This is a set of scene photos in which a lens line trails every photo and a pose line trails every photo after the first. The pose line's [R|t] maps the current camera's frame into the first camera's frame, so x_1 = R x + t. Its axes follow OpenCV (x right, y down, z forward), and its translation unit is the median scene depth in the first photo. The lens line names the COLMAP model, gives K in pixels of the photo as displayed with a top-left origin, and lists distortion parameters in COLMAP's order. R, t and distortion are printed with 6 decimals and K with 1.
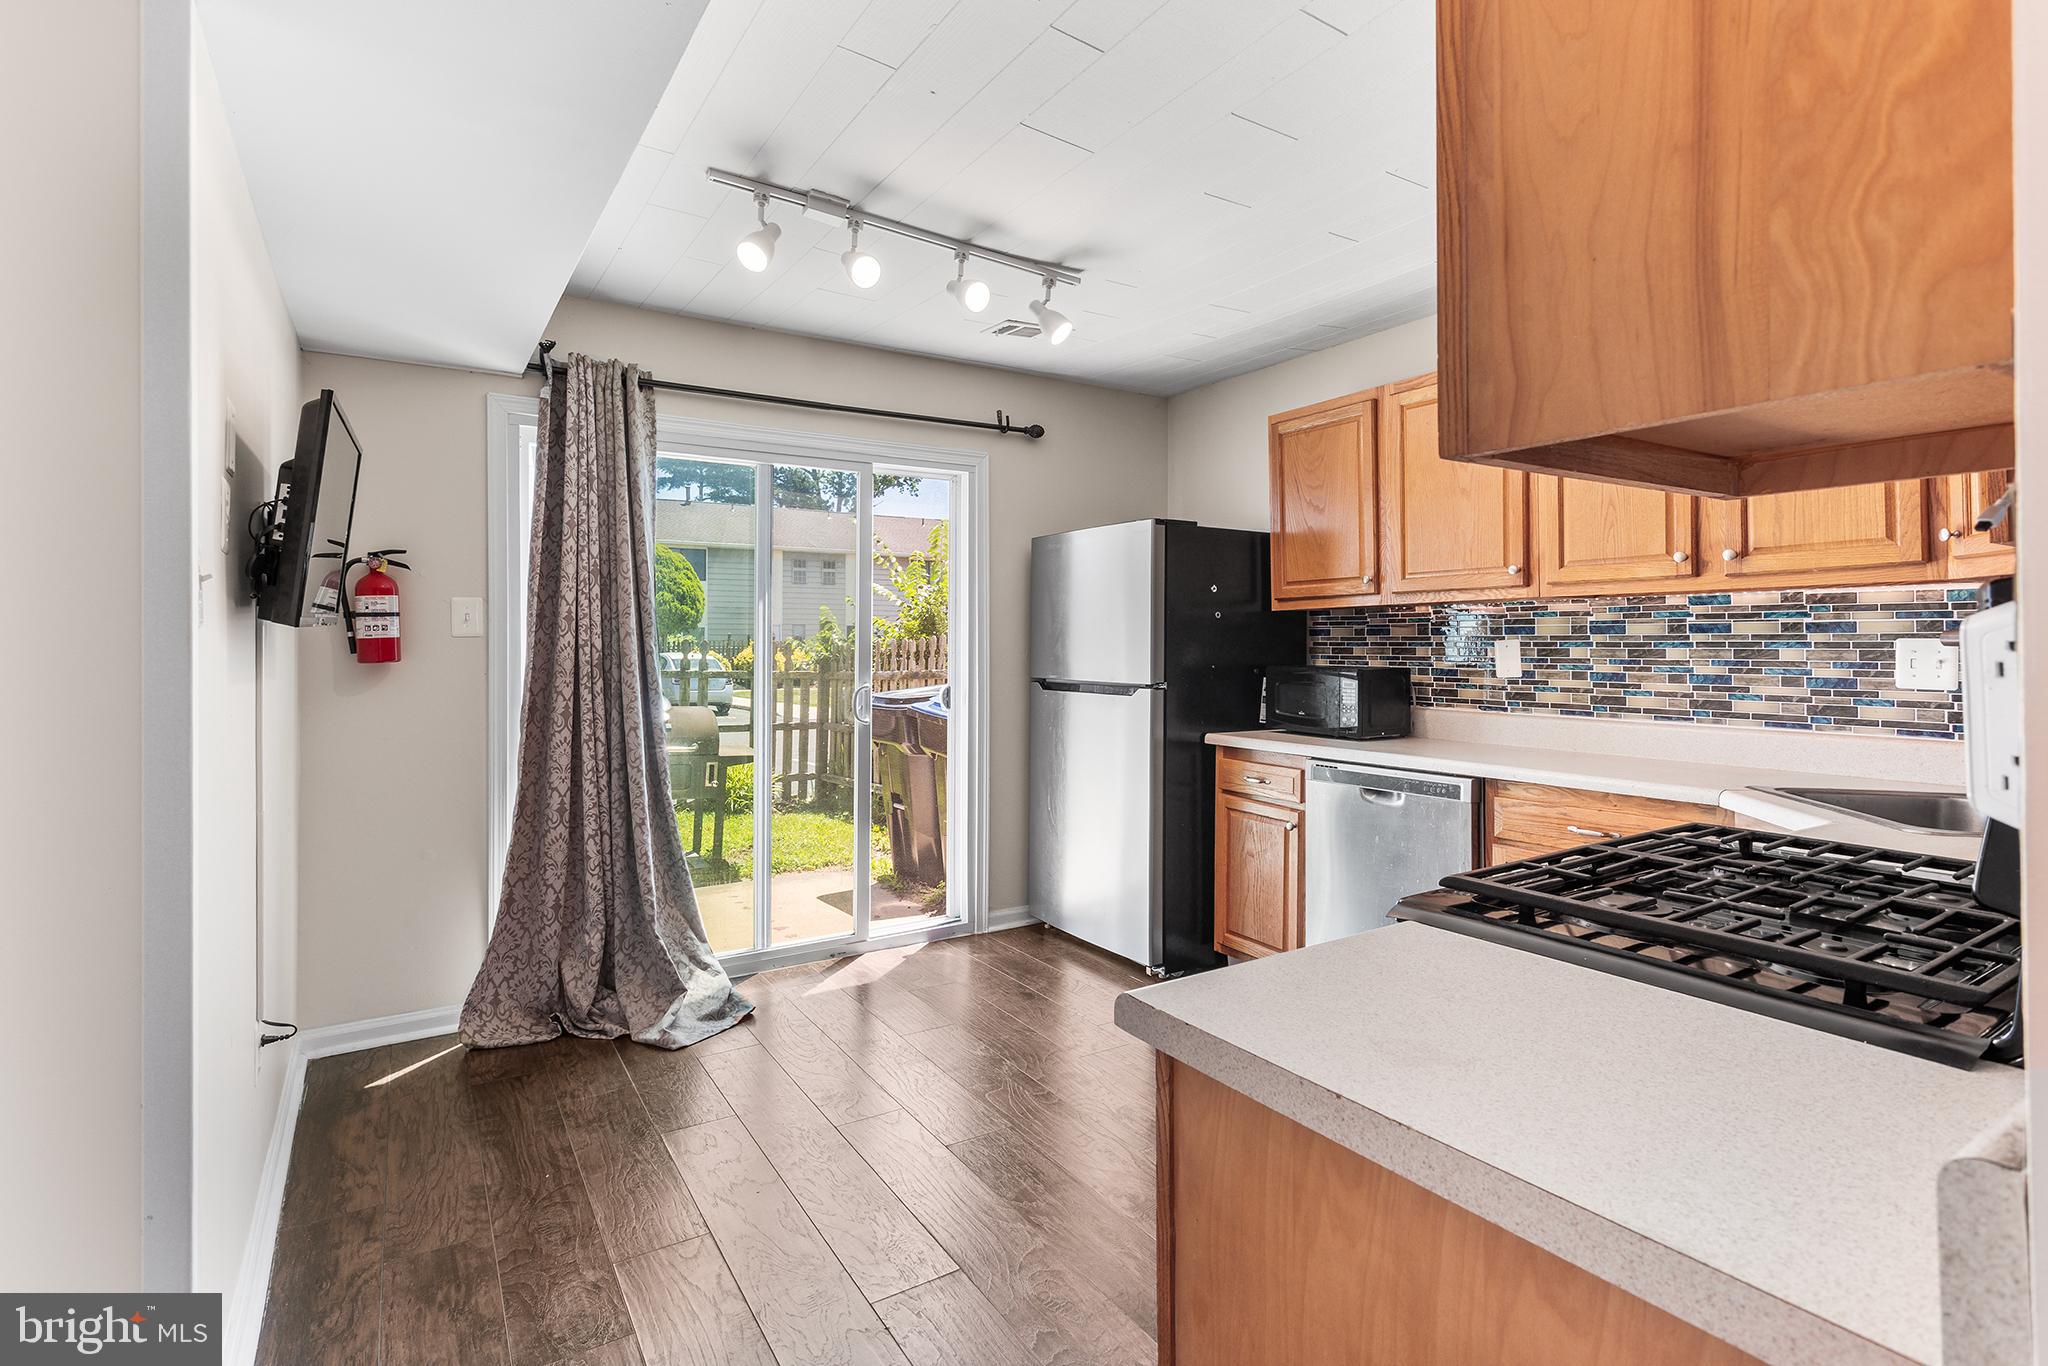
lens RADIAL K [[972.9, 0, 990.6], [0, 972.9, 664.7], [0, 0, 1]] dist [-0.004372, 0.018361]
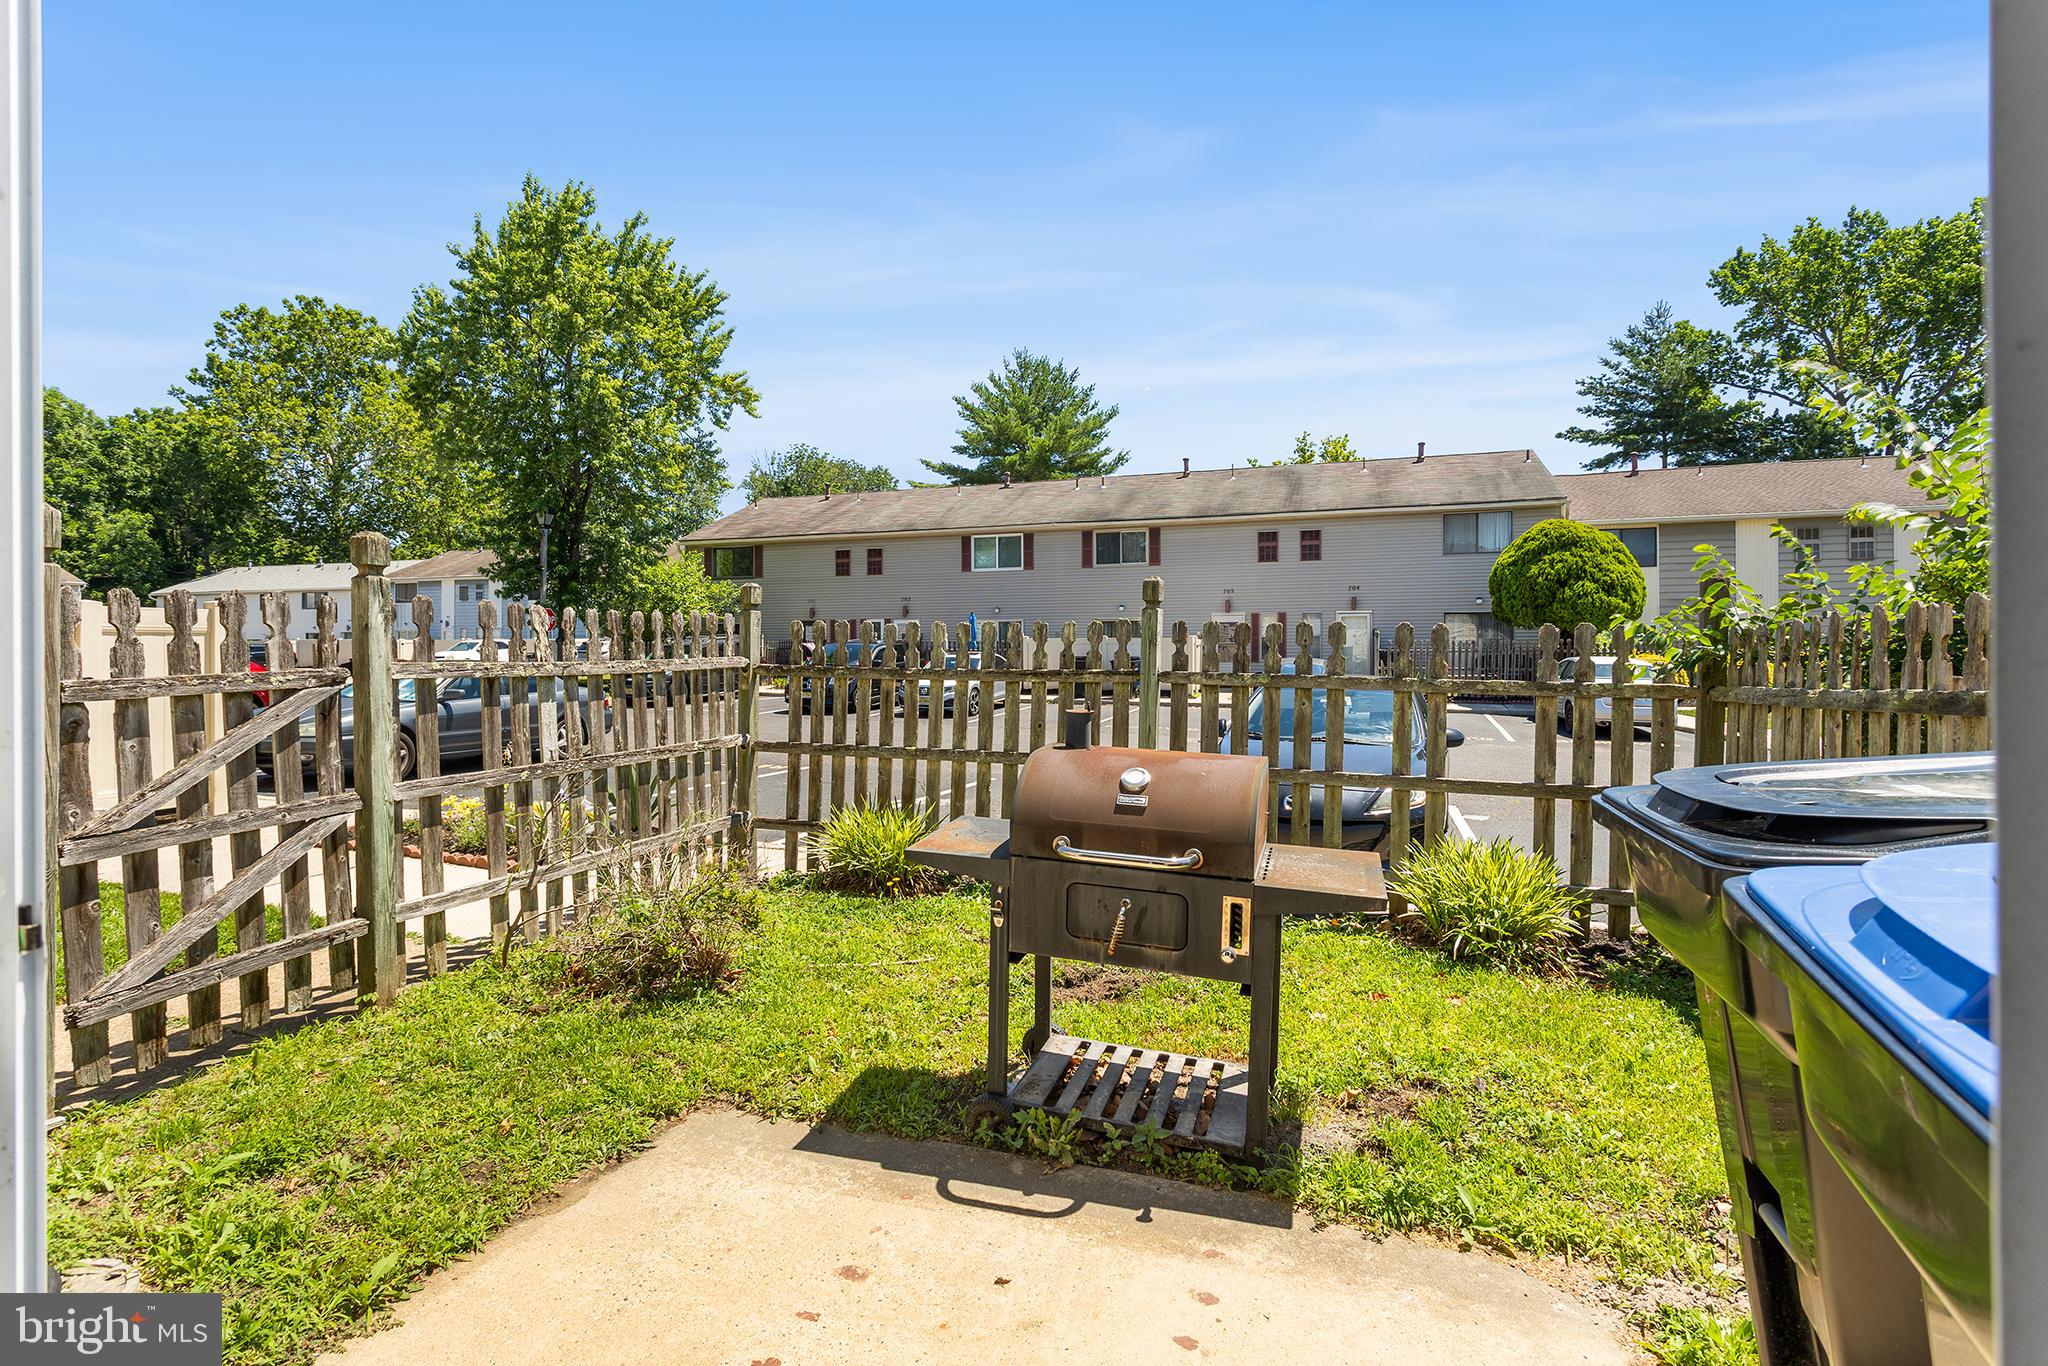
lens RADIAL K [[972.9, 0, 990.6], [0, 972.9, 664.7], [0, 0, 1]] dist [-0.004372, 0.018361]
pose [[0.619947, 0.003242, -0.784637, -0.003352], [-0.007348, 0.999972, -0.001674, 0.000141], [0.784610, 0.006803, 0.619953, 0.101908]]
